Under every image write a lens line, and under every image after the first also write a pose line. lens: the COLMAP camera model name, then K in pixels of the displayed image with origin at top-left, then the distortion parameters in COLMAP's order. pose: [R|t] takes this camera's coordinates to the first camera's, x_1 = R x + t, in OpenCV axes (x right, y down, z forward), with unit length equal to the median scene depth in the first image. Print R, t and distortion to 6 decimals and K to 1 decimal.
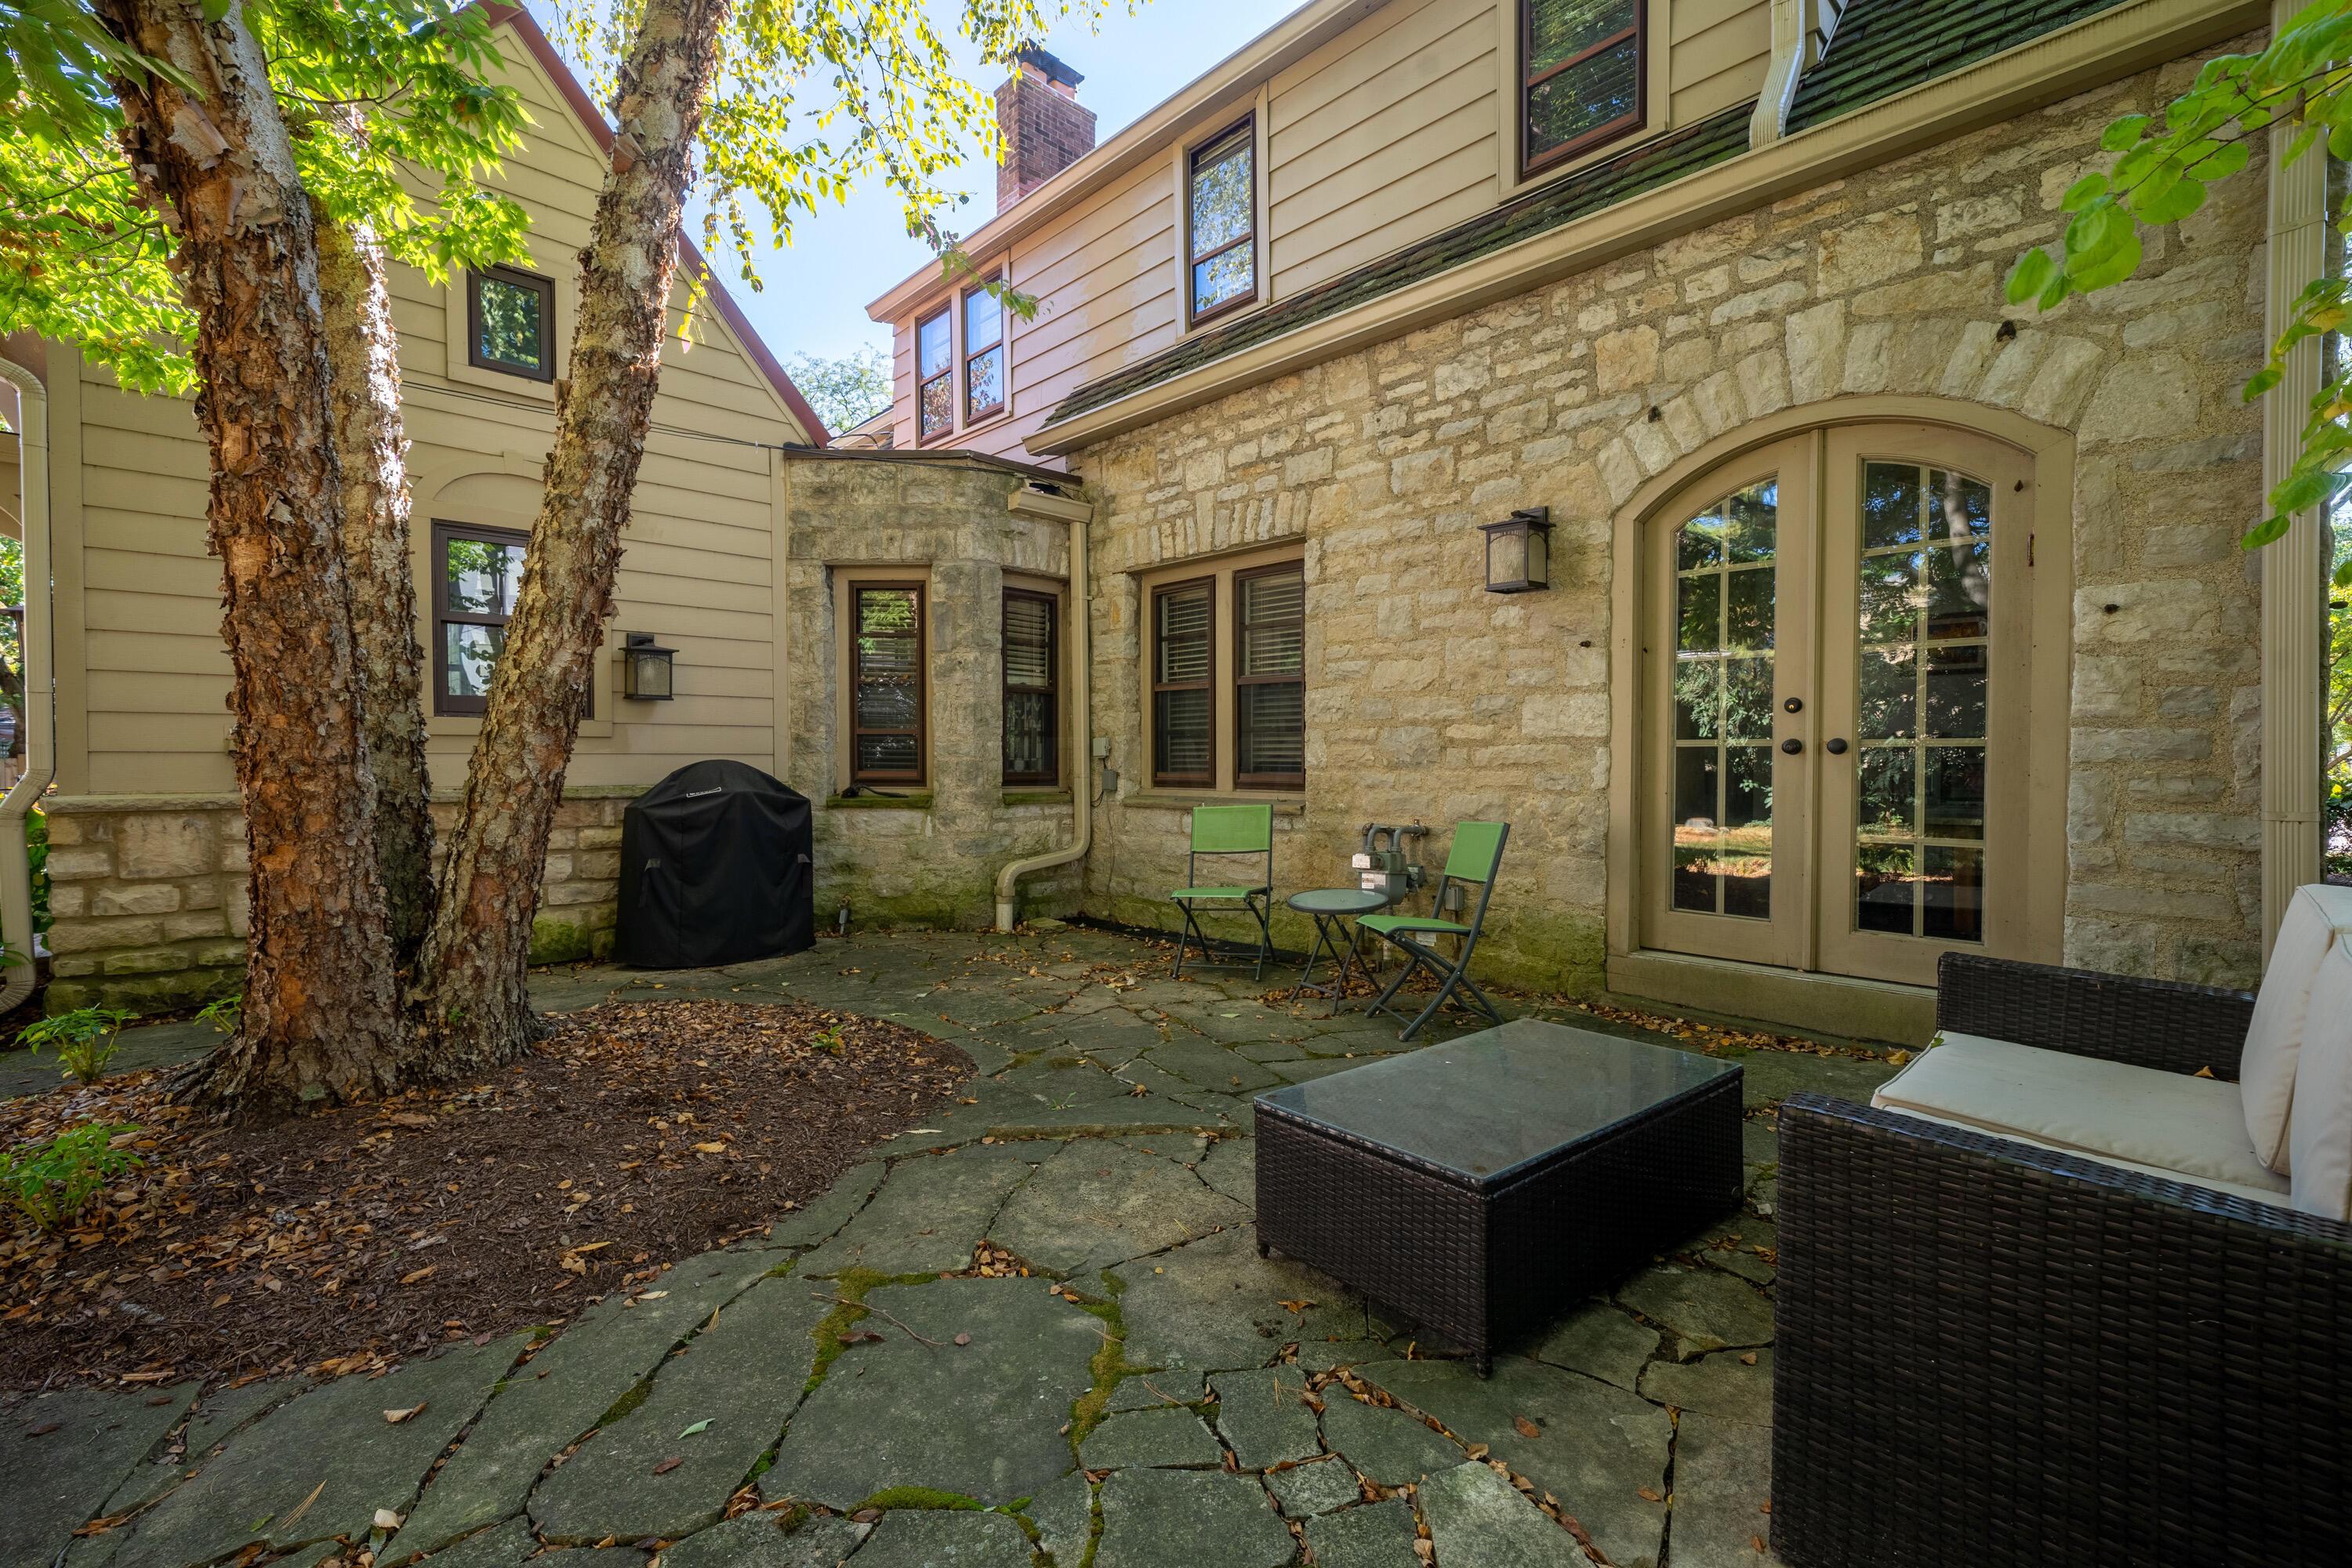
lens RADIAL K [[1002.6, 0, 1173.2], [0, 1002.6, 775.2], [0, 0, 1]] dist [0.001918, 0.000767]
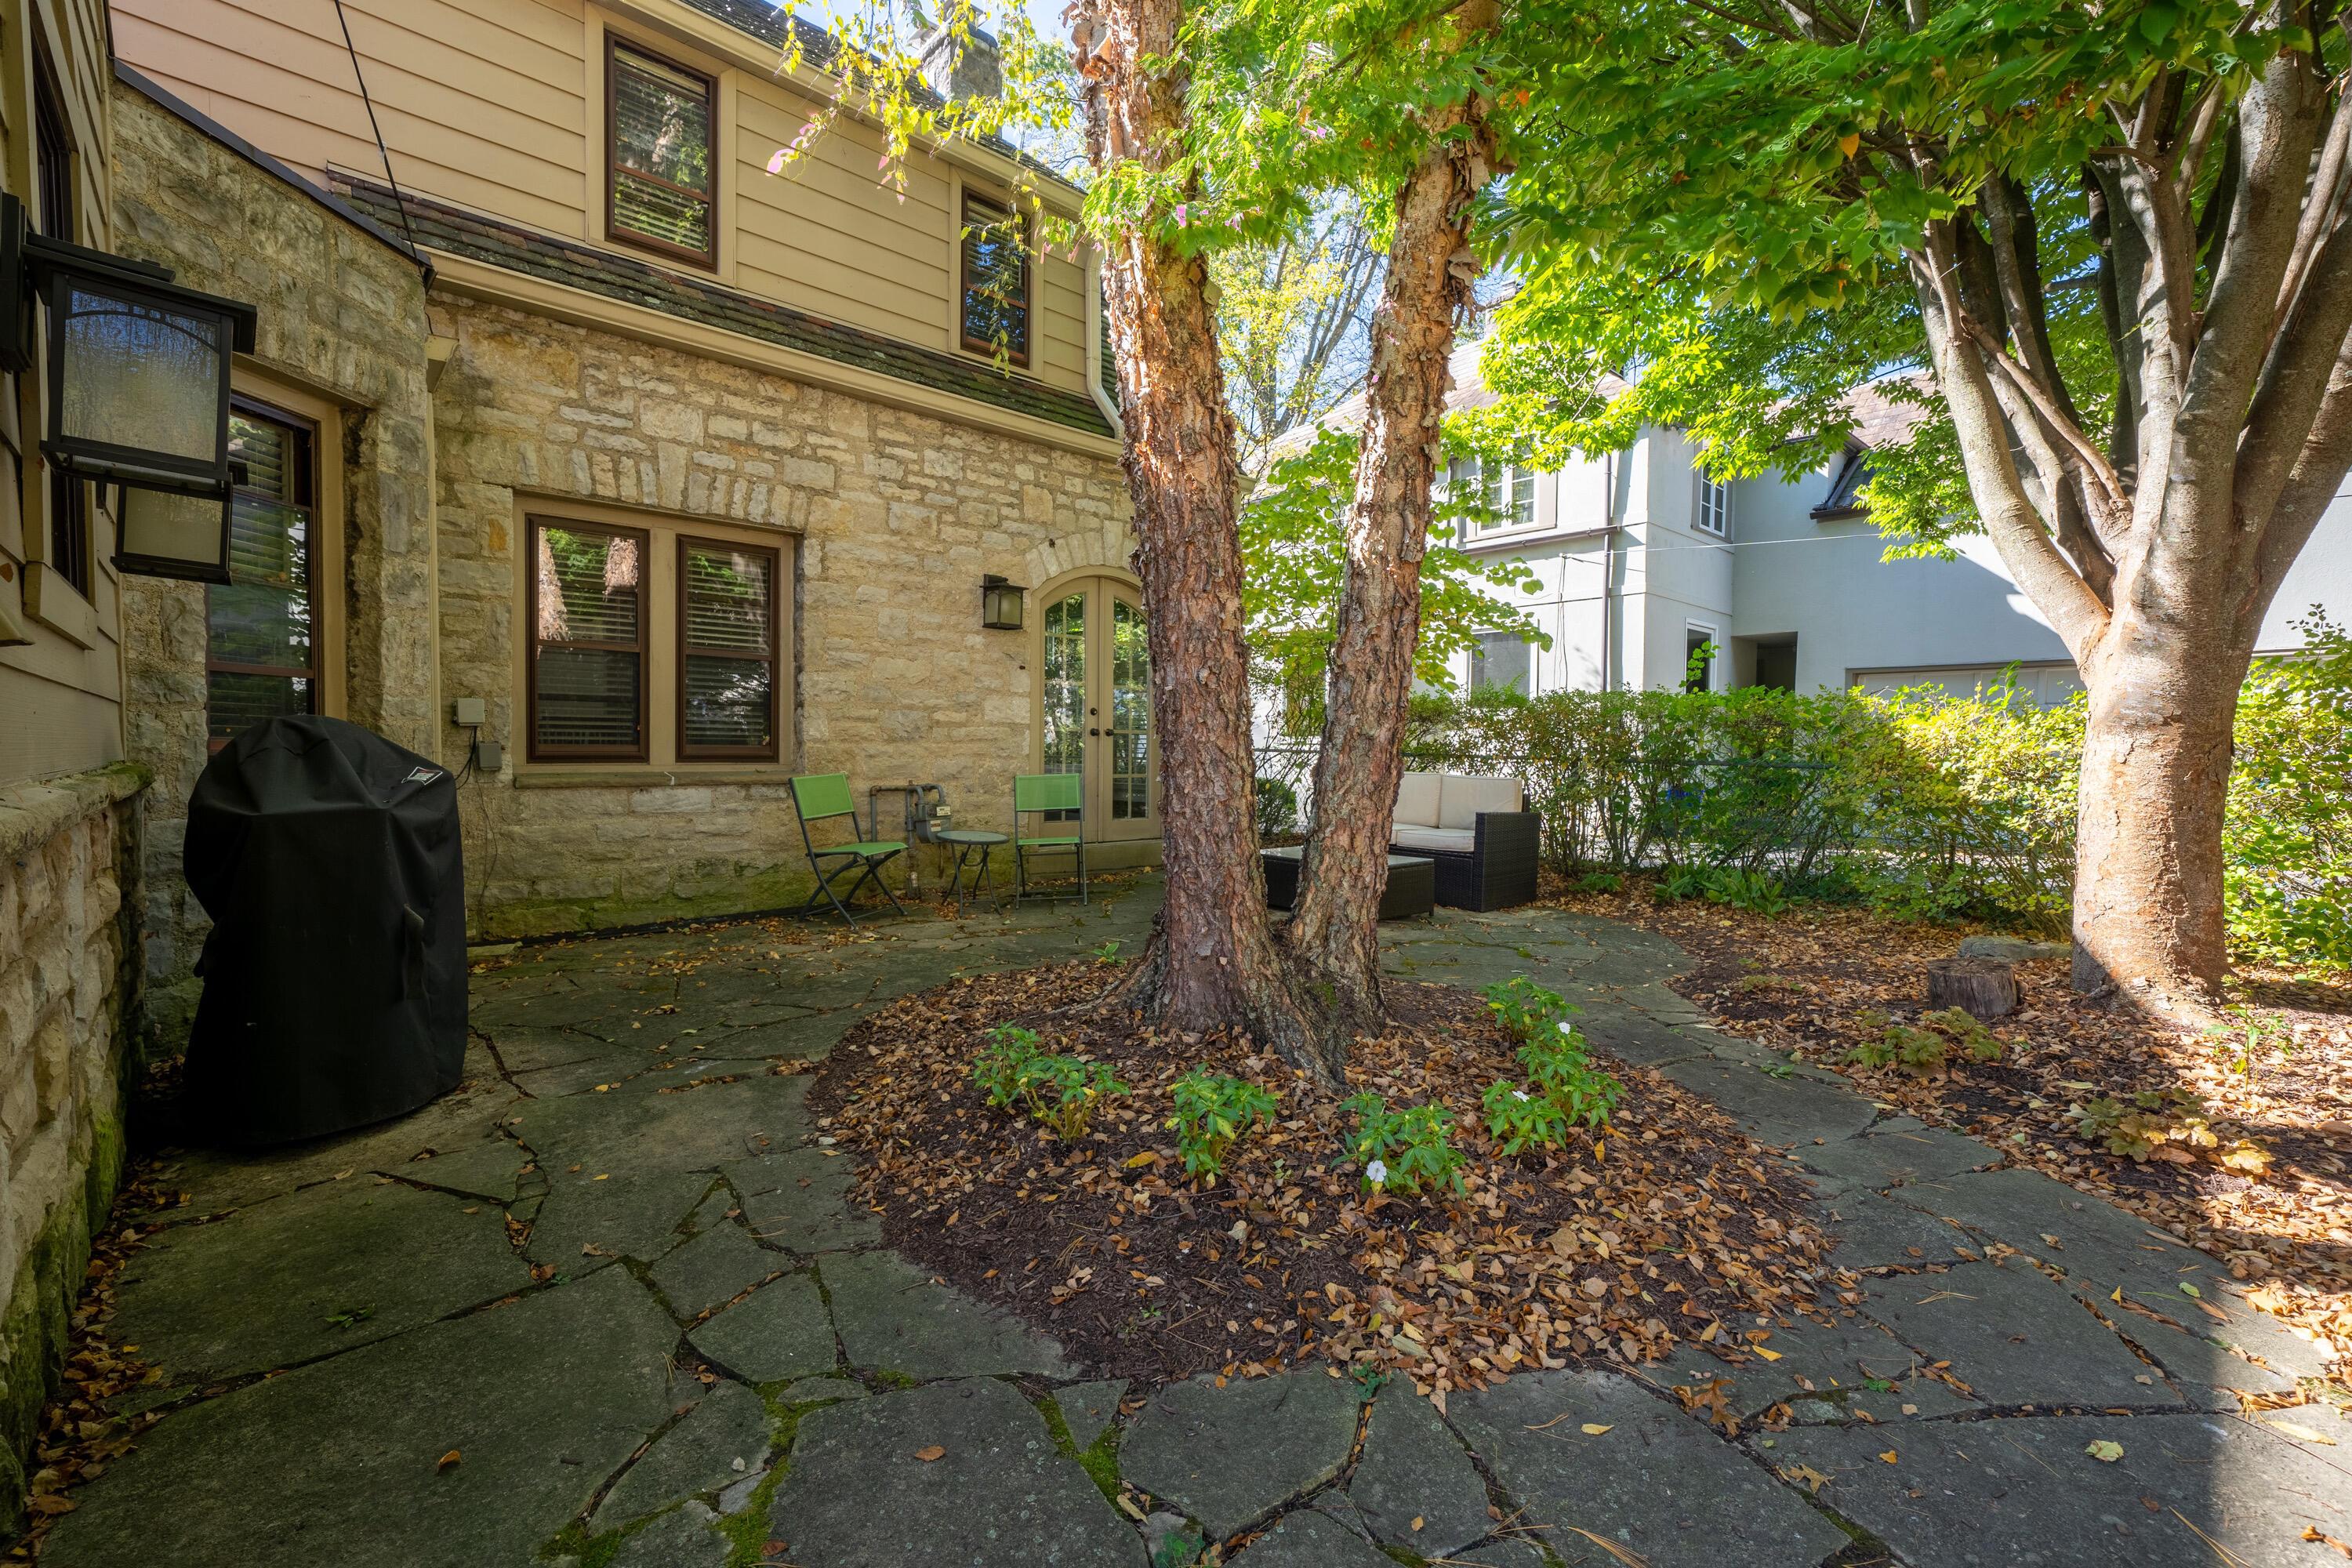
lens RADIAL K [[1002.6, 0, 1169.8], [0, 1002.6, 778.0], [0, 0, 1]] dist [0.001918, 0.000767]
pose [[0.027372, -0.028439, 0.999221, -1.115224], [0.007379, 0.999574, 0.028247, 0.006297], [-0.999598, 0.006600, 0.027571, 0.637527]]
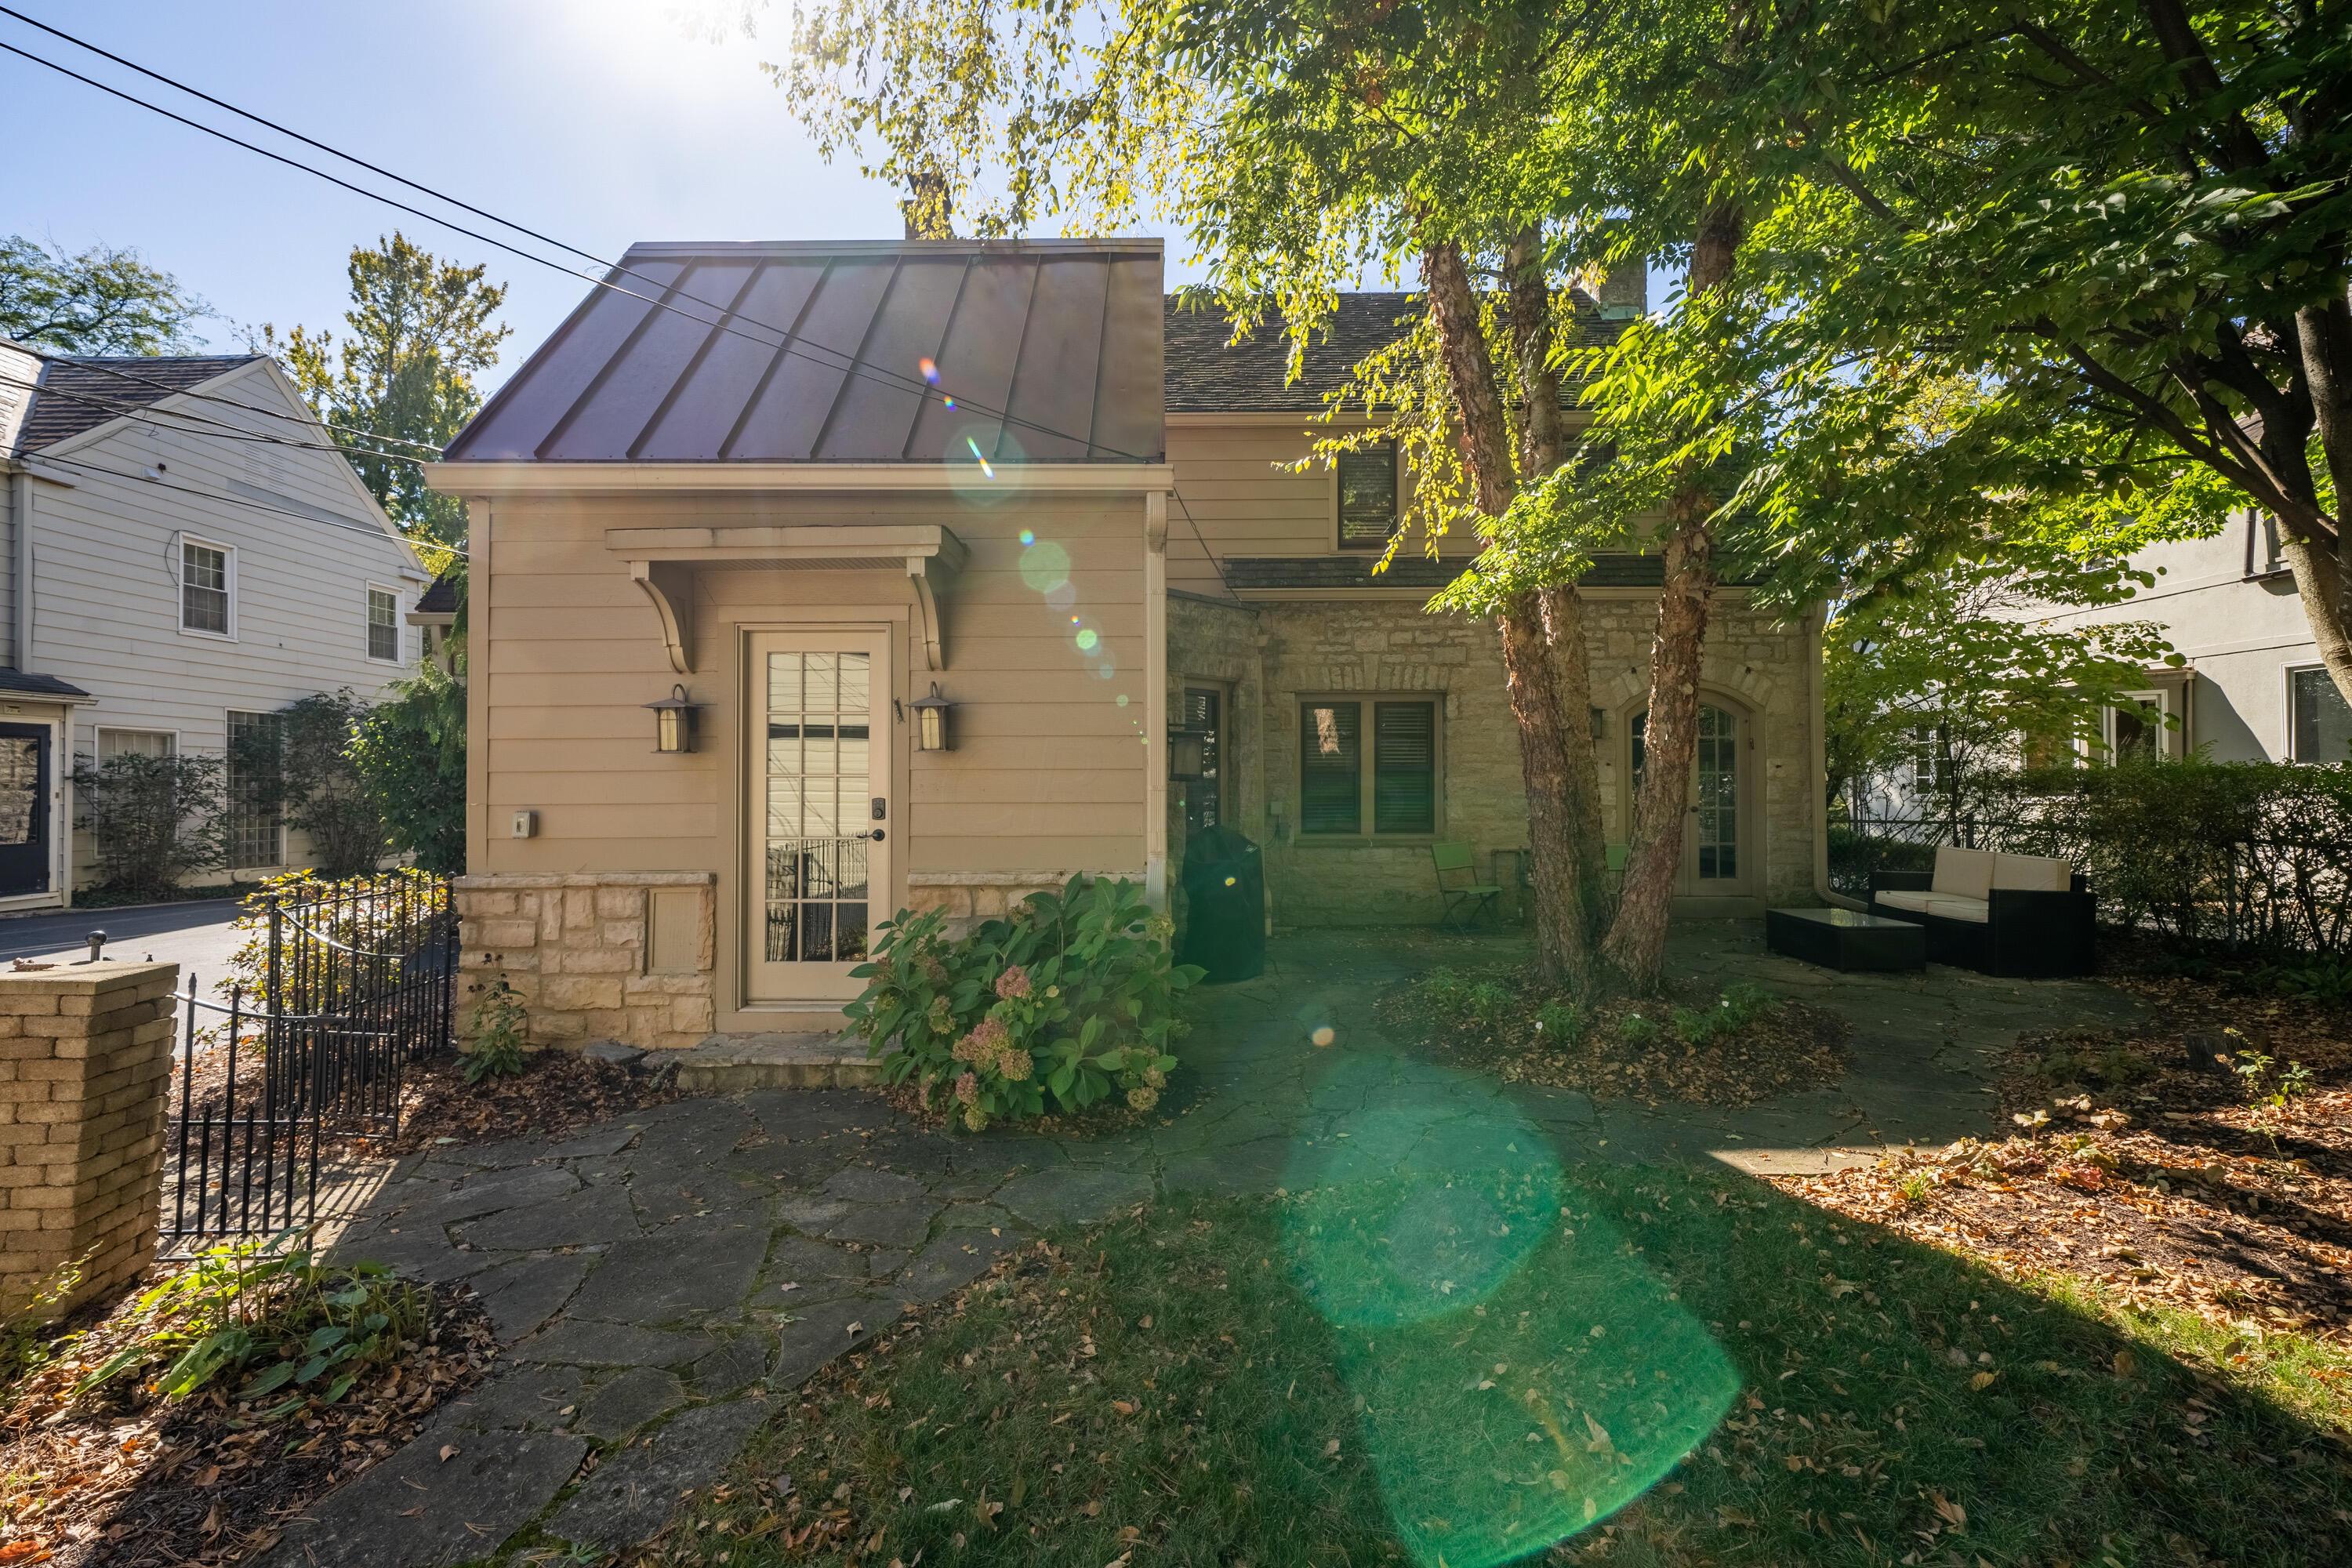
lens RADIAL K [[1002.6, 0, 1170.2], [0, 1002.6, 774.1], [0, 0, 1]] dist [0.001918, 0.000767]
pose [[0.697766, 0.006169, 0.716300, -1.716634], [0.015888, 0.999584, -0.024086, -0.062249], [-0.716150, 0.028187, 0.697377, 0.111414]]
